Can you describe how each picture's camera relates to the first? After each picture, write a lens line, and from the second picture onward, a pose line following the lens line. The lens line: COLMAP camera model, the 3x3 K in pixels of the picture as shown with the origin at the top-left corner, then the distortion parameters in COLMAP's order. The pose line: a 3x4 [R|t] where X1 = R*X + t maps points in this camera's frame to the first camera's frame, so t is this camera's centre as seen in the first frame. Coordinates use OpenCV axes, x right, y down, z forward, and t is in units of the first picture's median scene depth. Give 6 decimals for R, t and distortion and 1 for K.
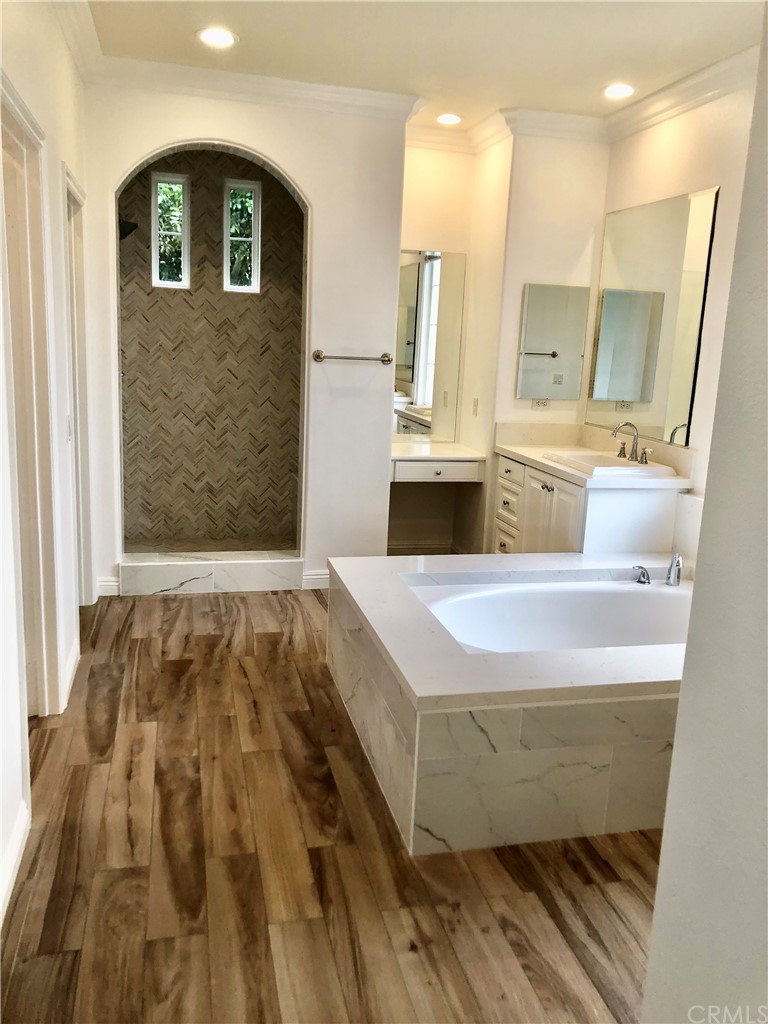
lens RADIAL K [[841.2, 0, 385.9], [0, 841.2, 511.0], [0, 0, 1]] dist [0.037102, -0.016873]
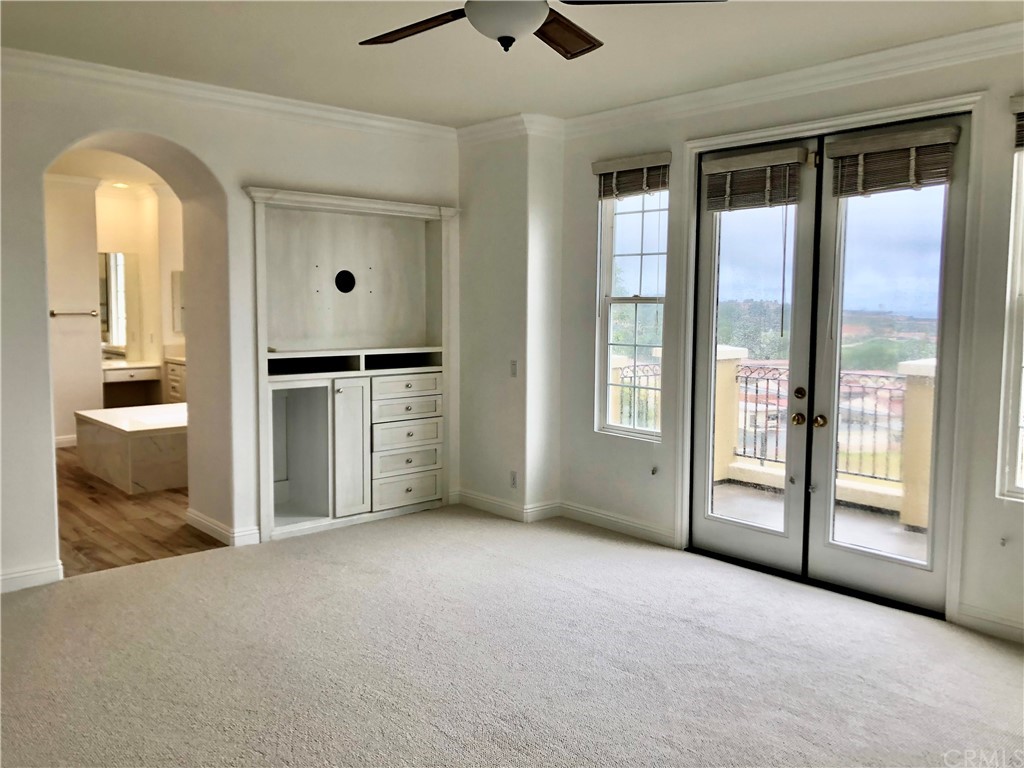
lens RADIAL K [[841.2, 0, 510.1], [0, 841.2, 379.2], [0, 0, 1]] dist [0.037102, -0.016873]
pose [[0.884888, -0.079622, 0.458948, -0.053740], [0.124995, 0.989735, -0.069293, 0.186208], [-0.448720, 0.118683, 0.885757, -0.947324]]
